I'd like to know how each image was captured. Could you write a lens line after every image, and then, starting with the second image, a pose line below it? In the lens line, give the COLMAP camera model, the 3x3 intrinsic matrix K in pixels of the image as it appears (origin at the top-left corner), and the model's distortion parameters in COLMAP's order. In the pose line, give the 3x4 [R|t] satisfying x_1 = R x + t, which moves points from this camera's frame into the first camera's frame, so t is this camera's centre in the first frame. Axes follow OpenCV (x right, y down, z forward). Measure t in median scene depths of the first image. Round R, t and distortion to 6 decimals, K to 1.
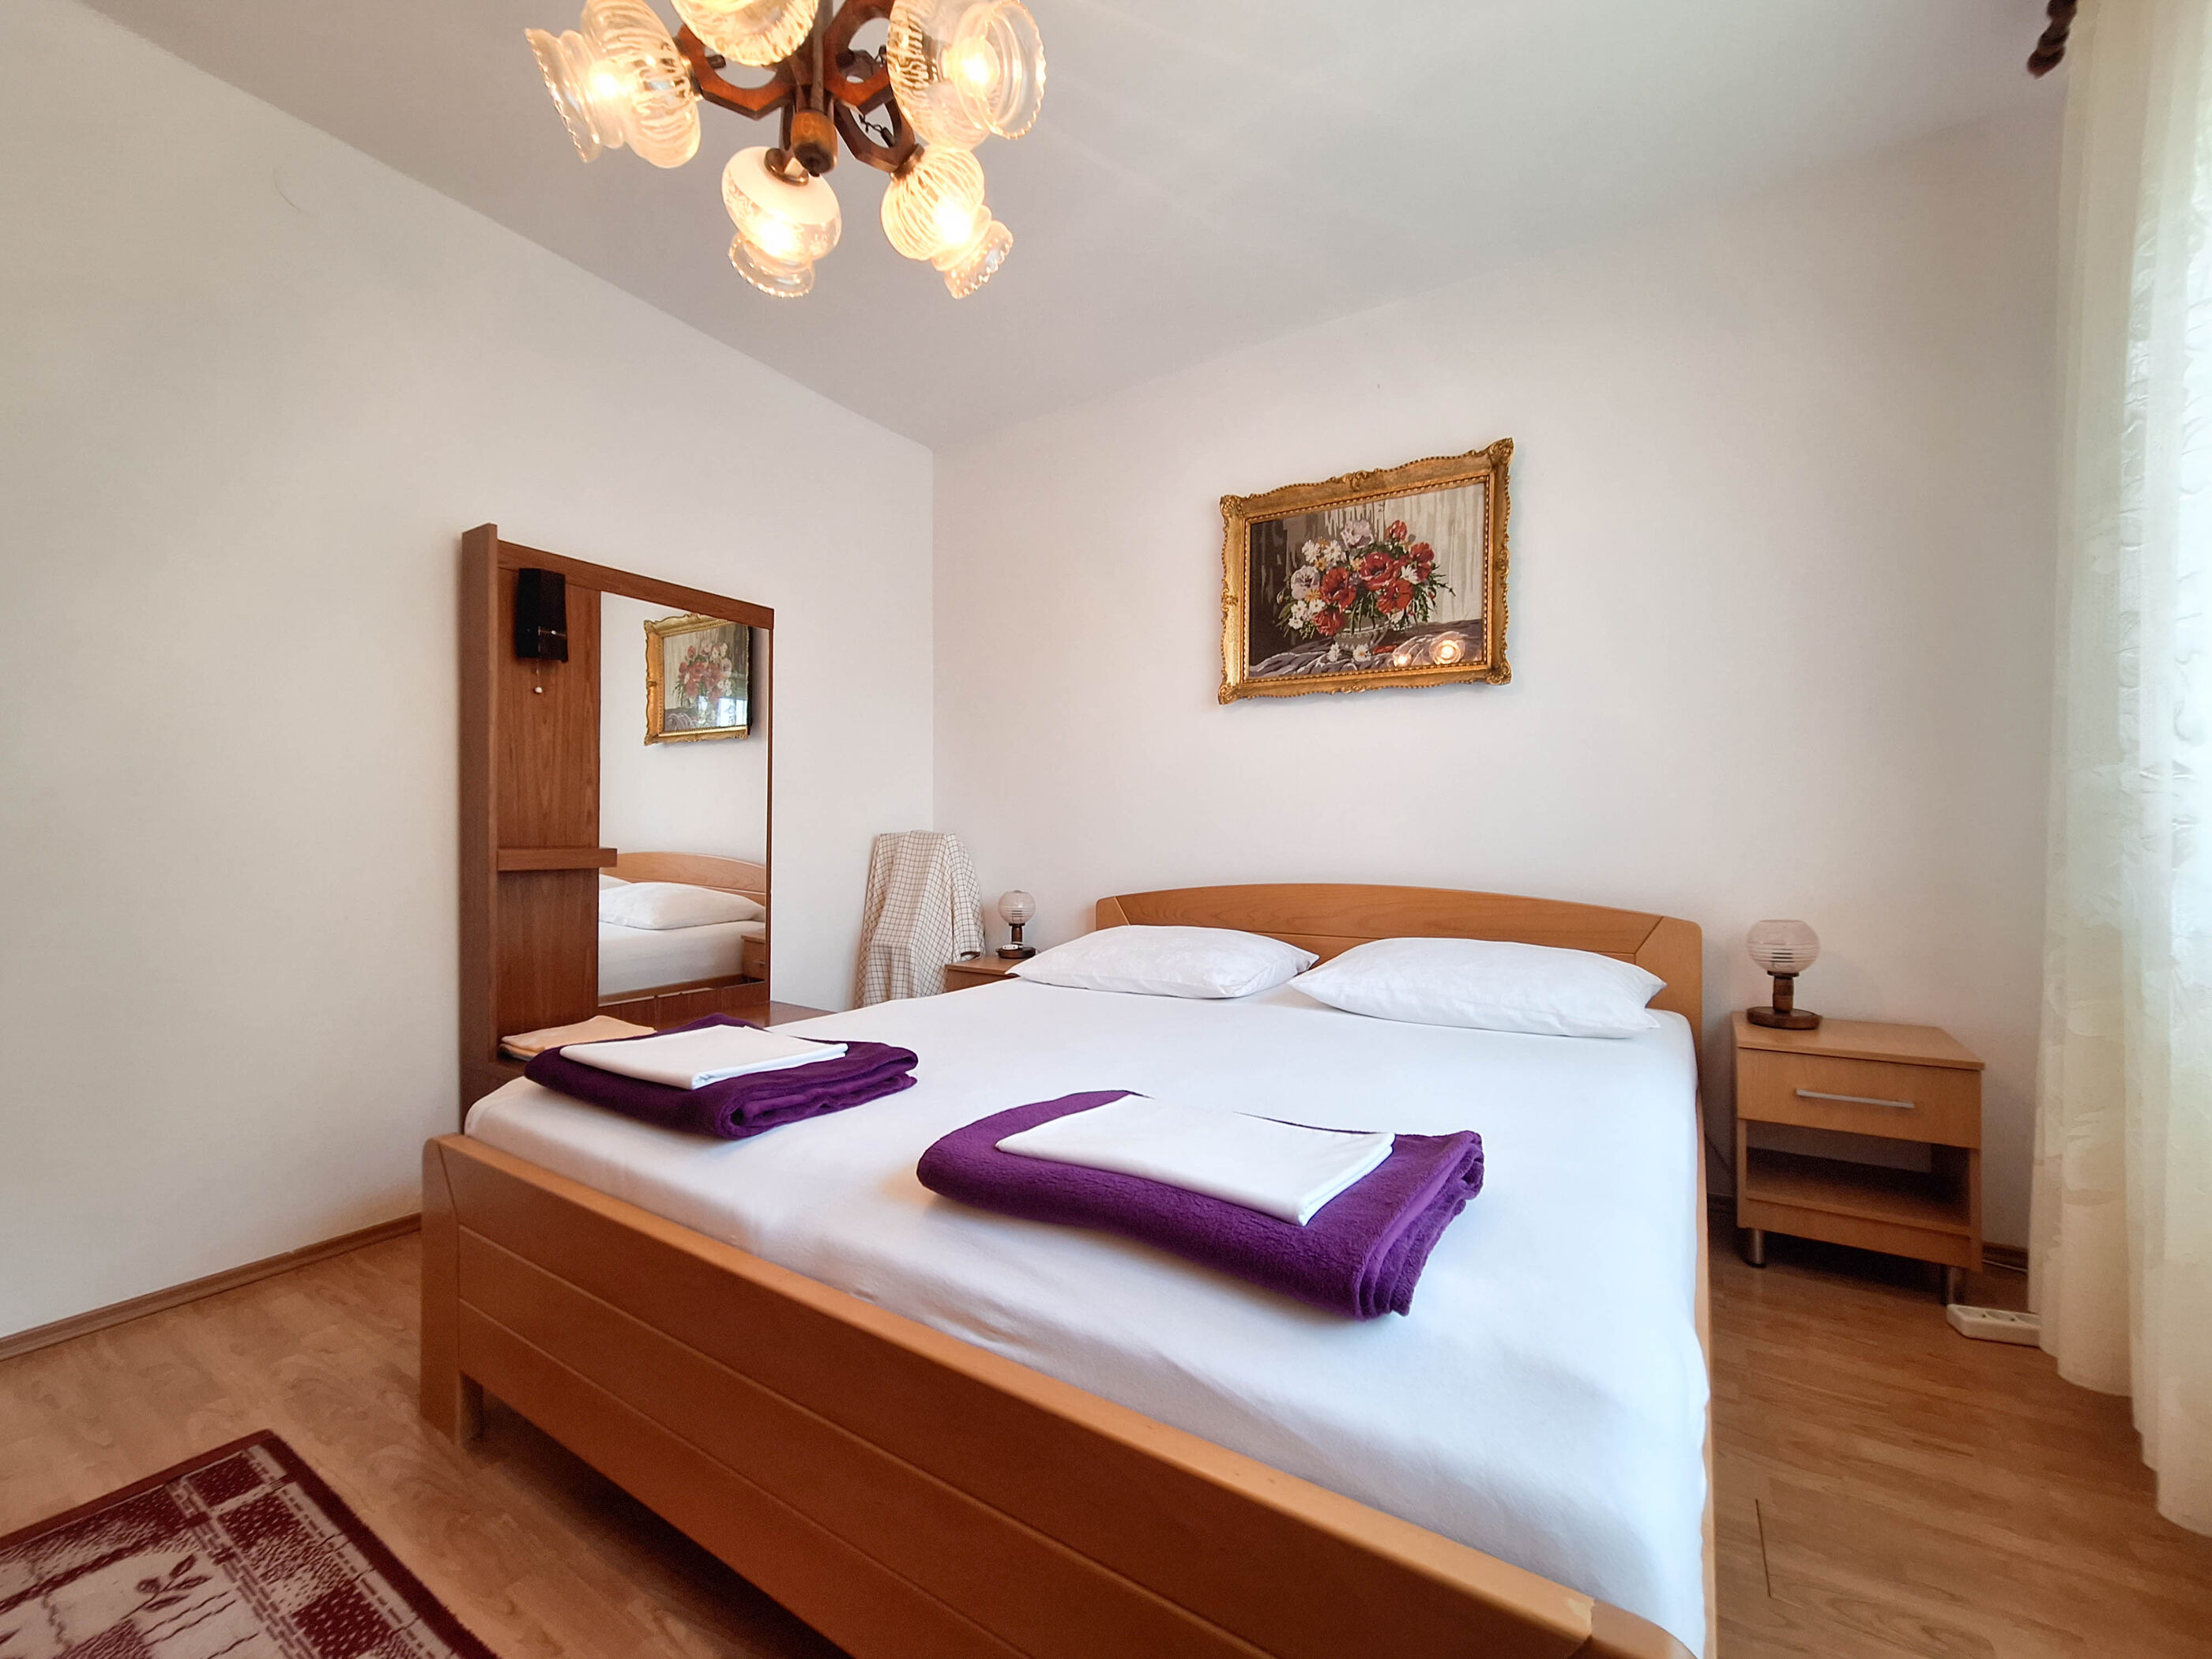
lens RADIAL K [[877.6, 0, 1104.5], [0, 877.6, 835.3], [0, 0, 1]] dist [-0.001885, 0.000174]
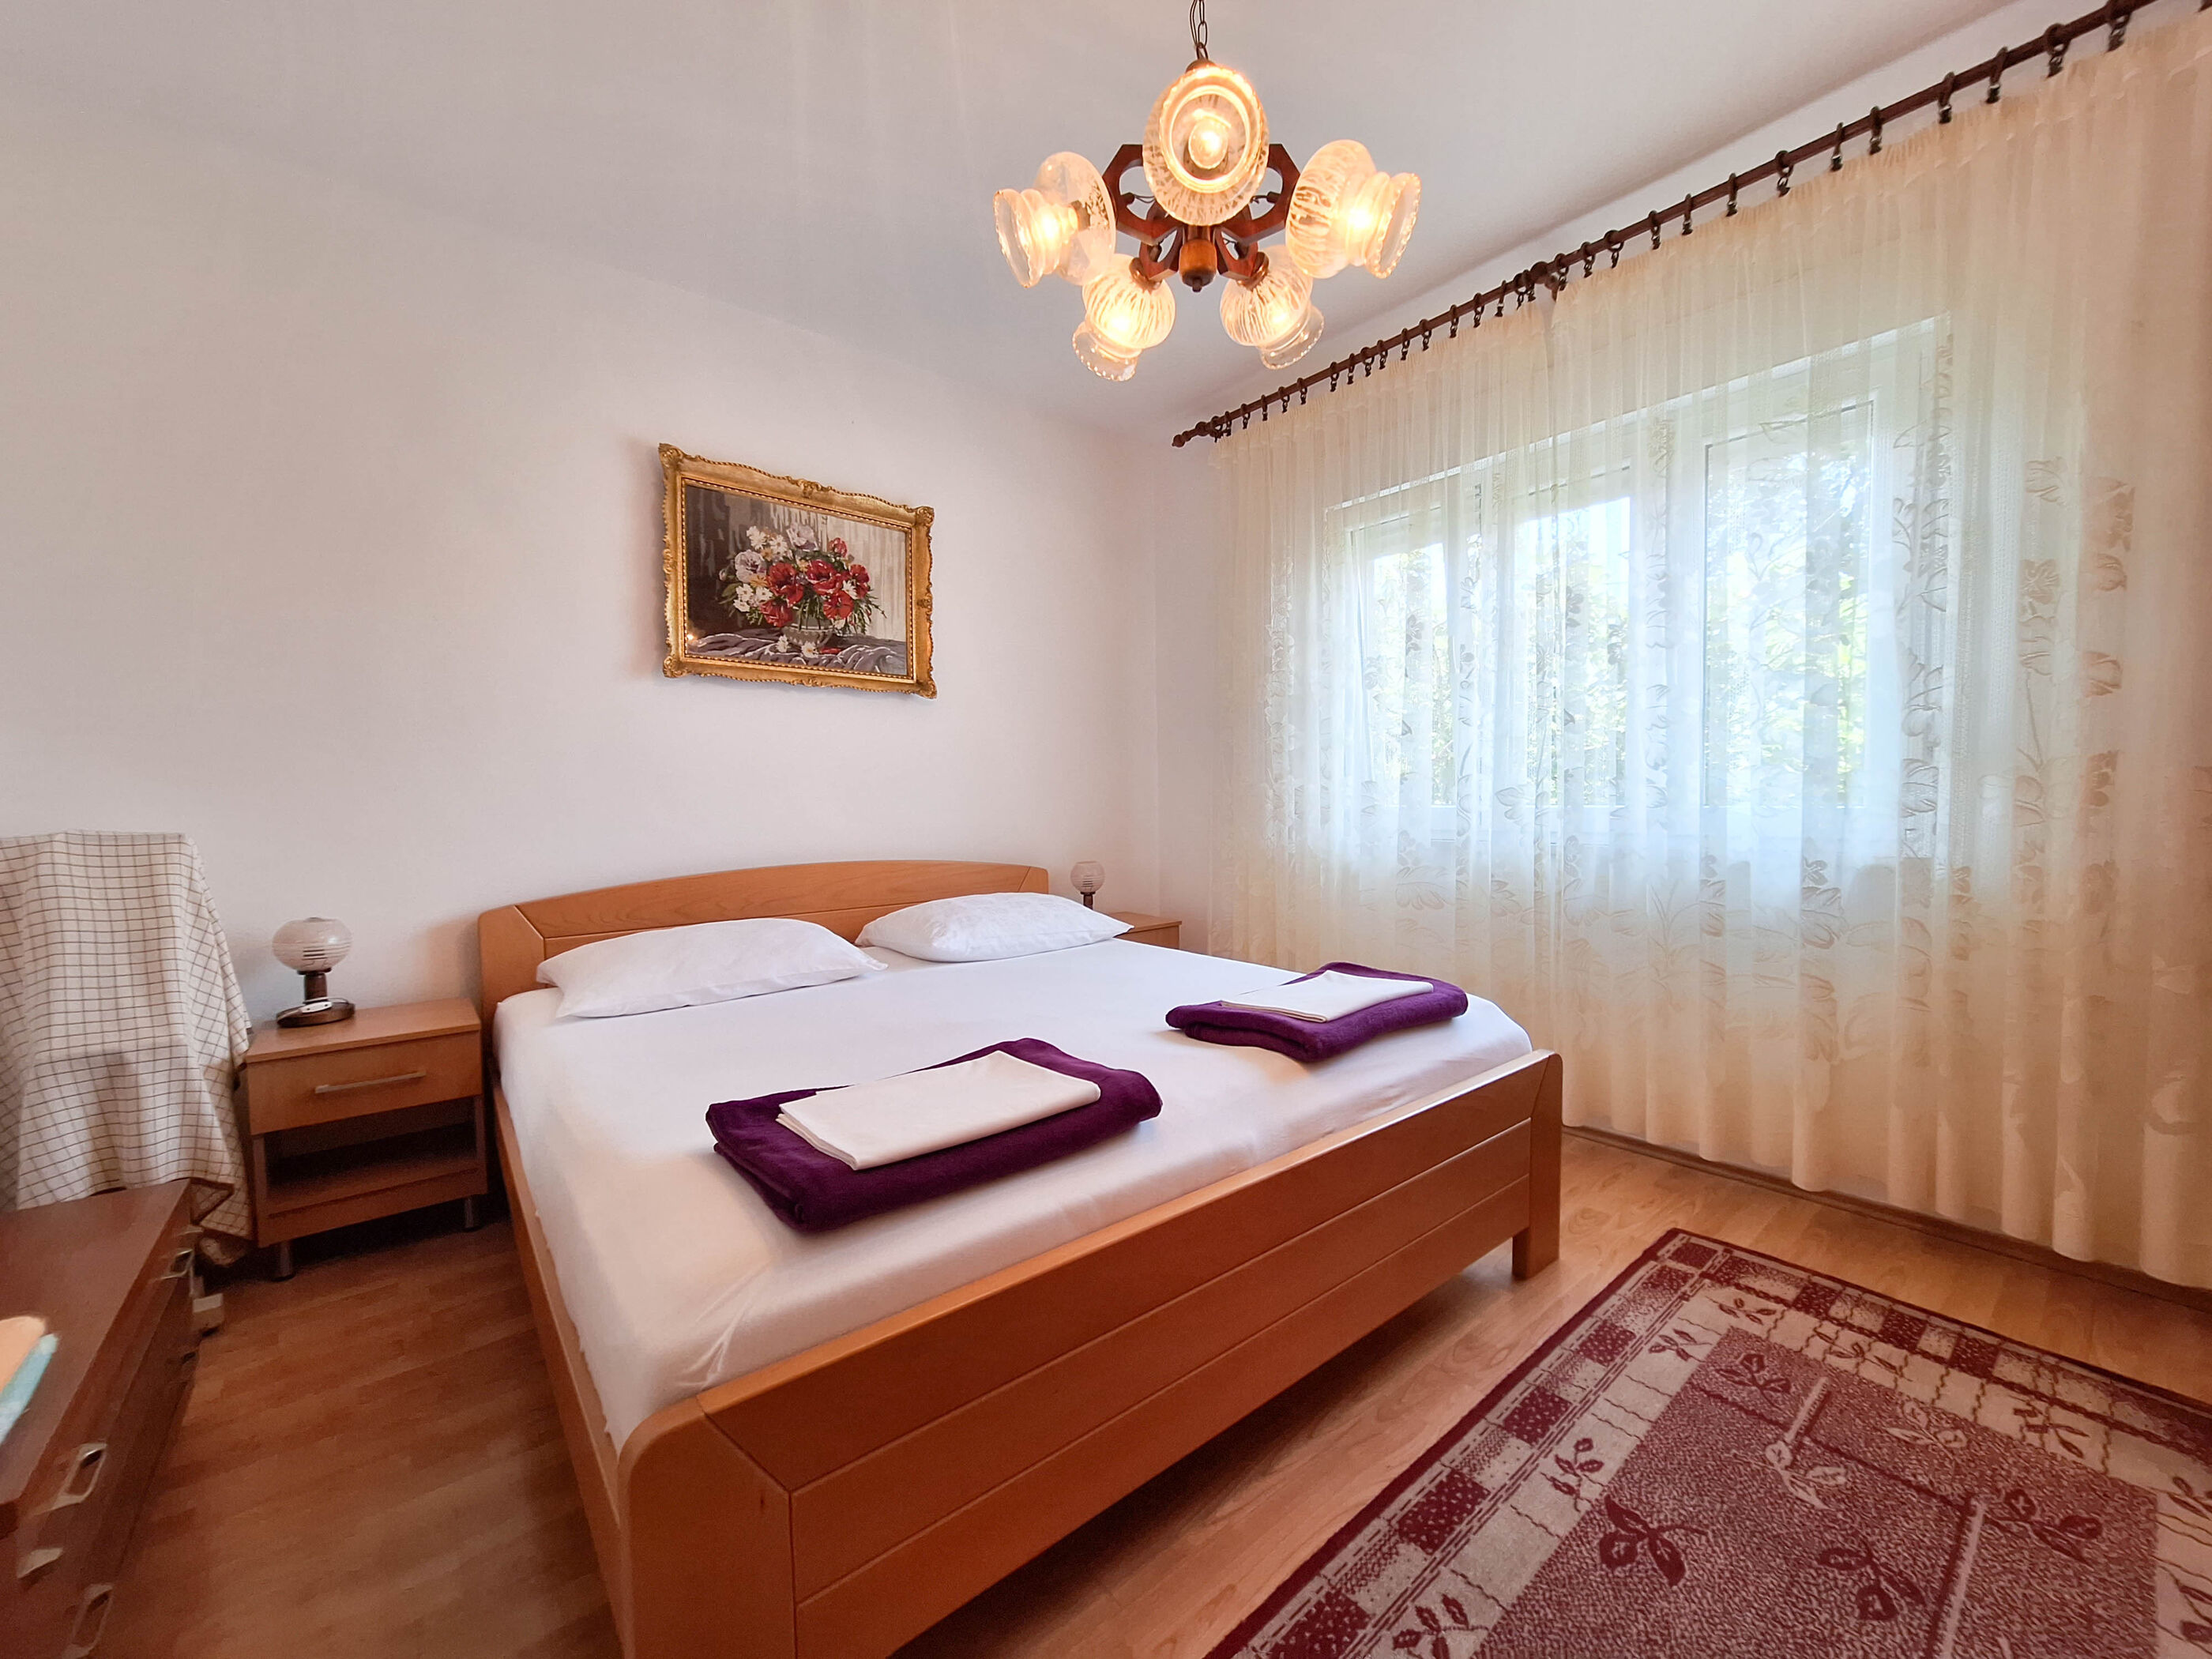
lens RADIAL K [[877.6, 0, 1104.3], [0, 877.6, 832.1], [0, 0, 1]] dist [-0.001885, 0.000174]
pose [[0.330359, -0.032460, 0.943297, -0.610010], [0.021369, 0.999409, 0.026908, -0.005575], [-0.943614, 0.011268, 0.330857, 0.305030]]
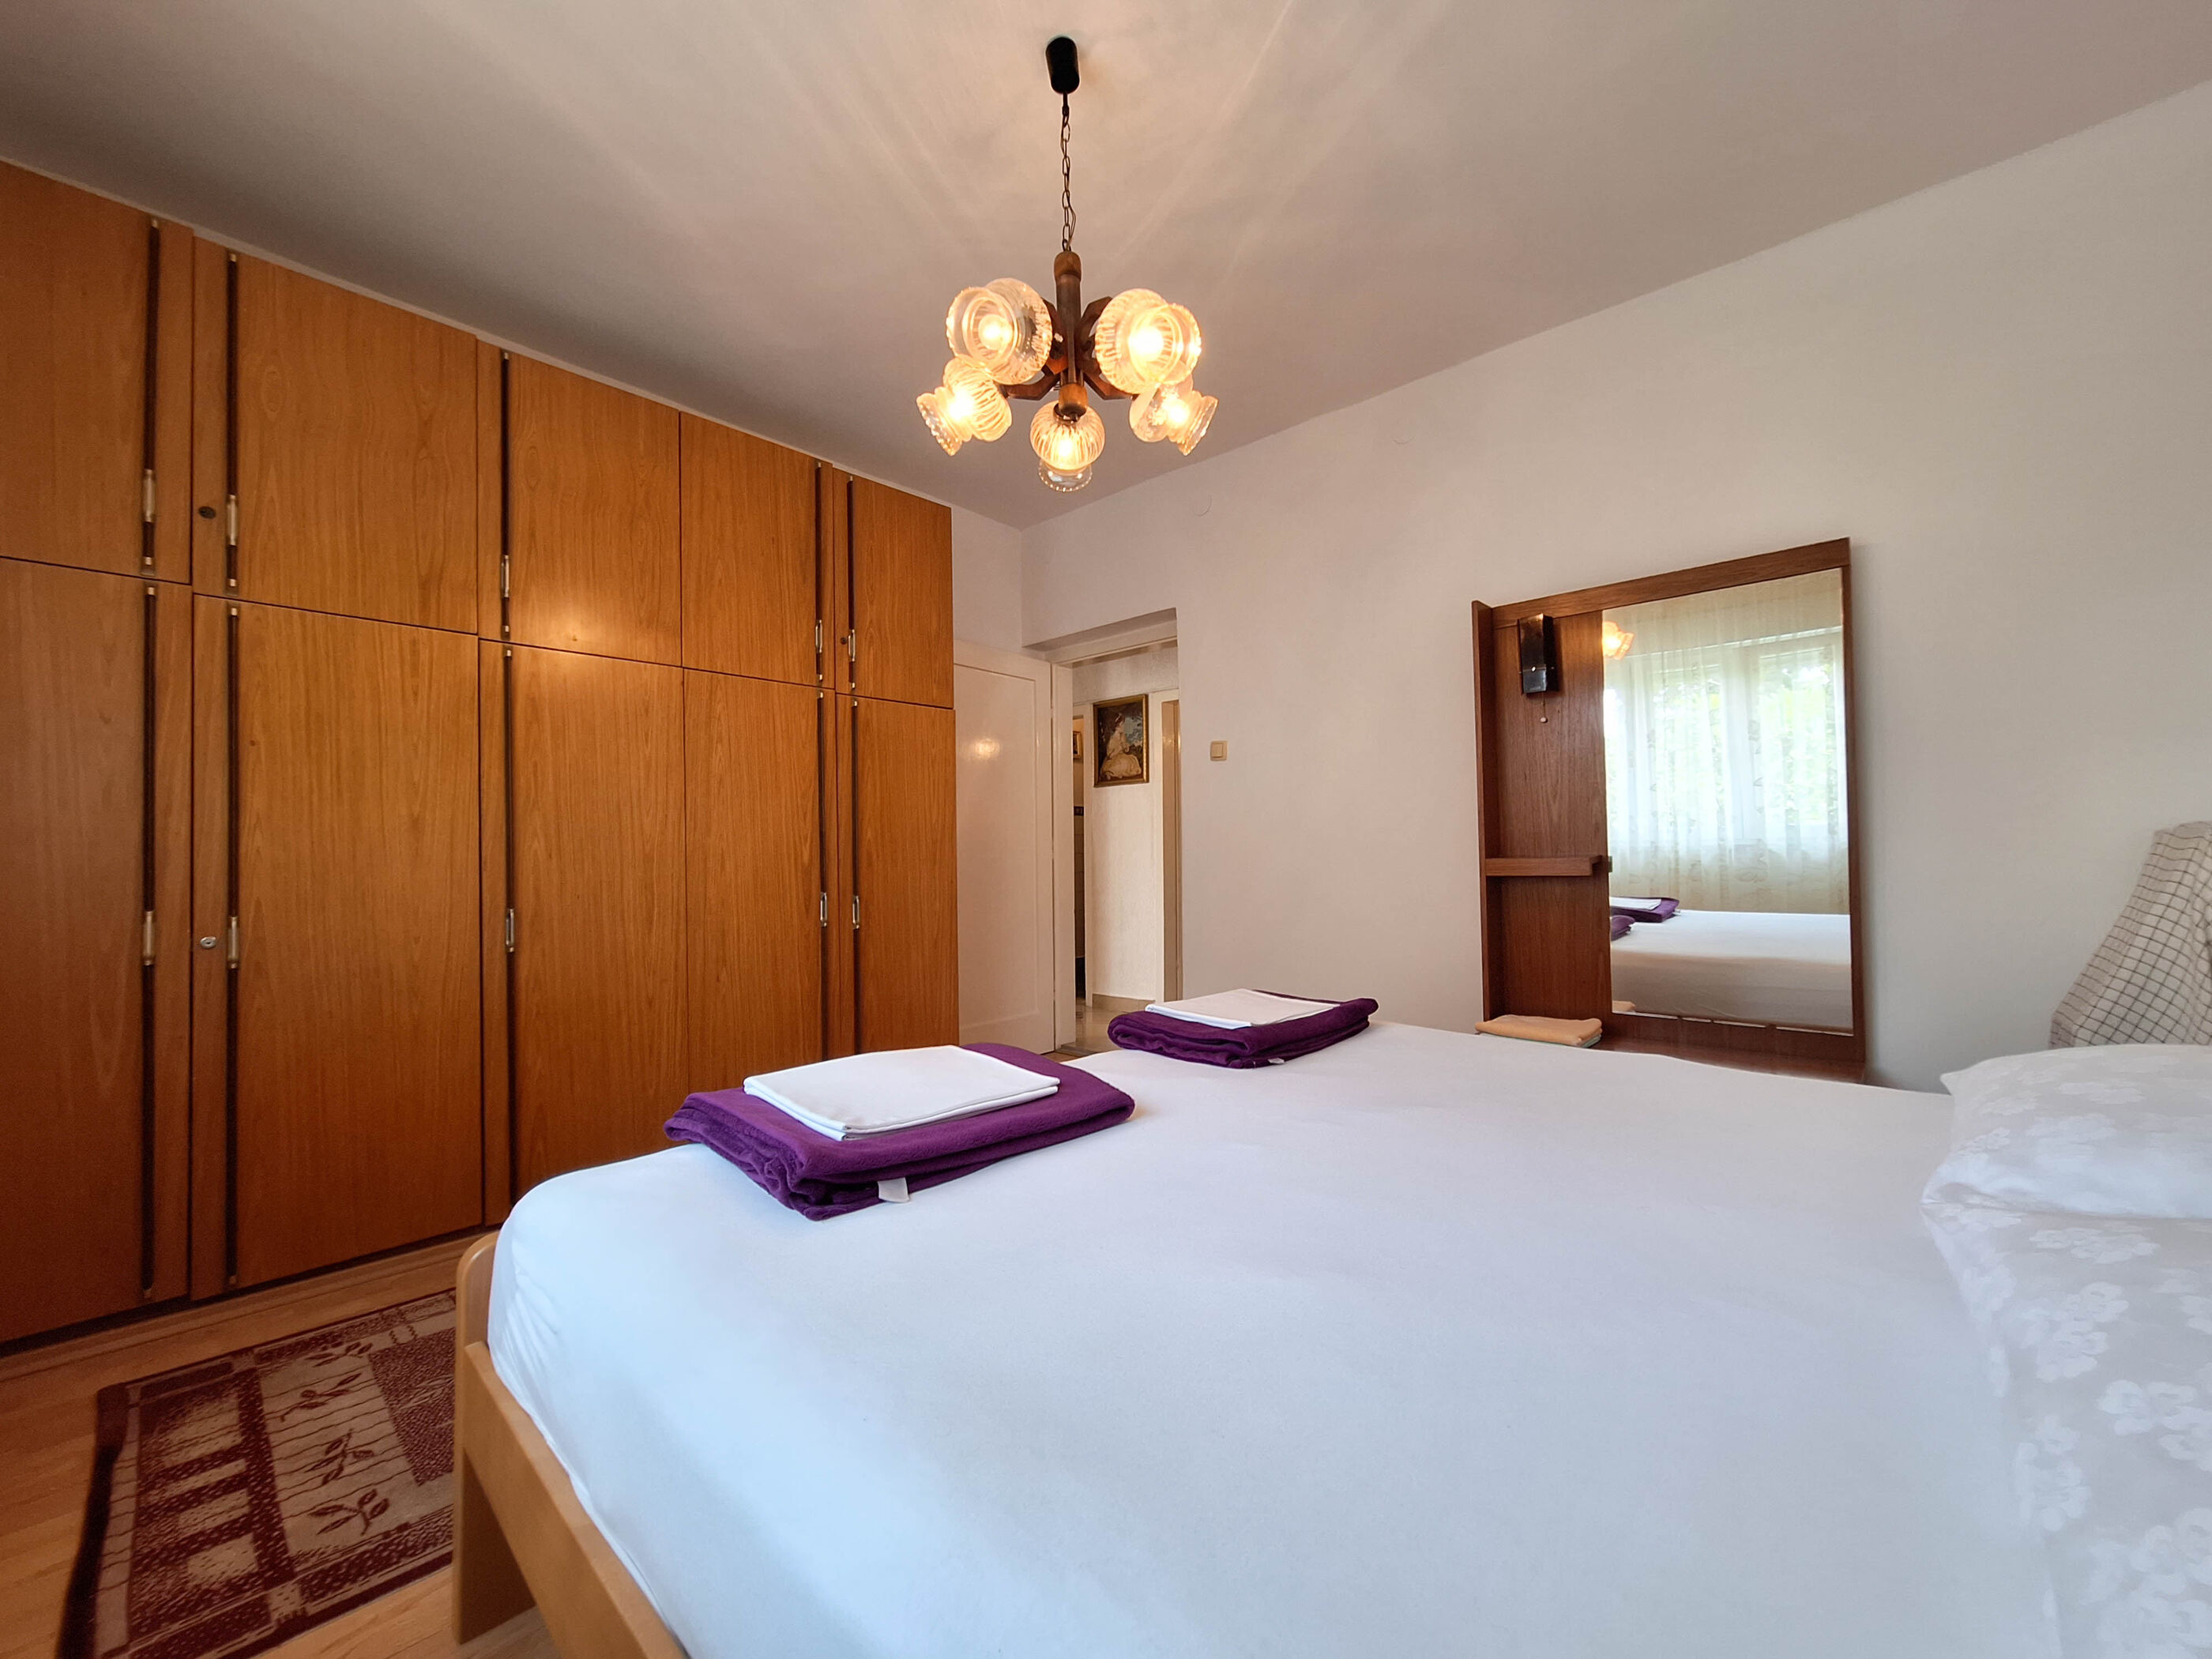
lens RADIAL K [[877.6, 0, 1113.5], [0, 877.6, 833.6], [0, 0, 1]] dist [-0.001885, 0.000174]
pose [[-0.202813, 0.000634, -0.979217, 0.491488], [0.003432, 0.999994, -0.000063, 0.012600], [0.979212, -0.003373, -0.202814, 0.564726]]
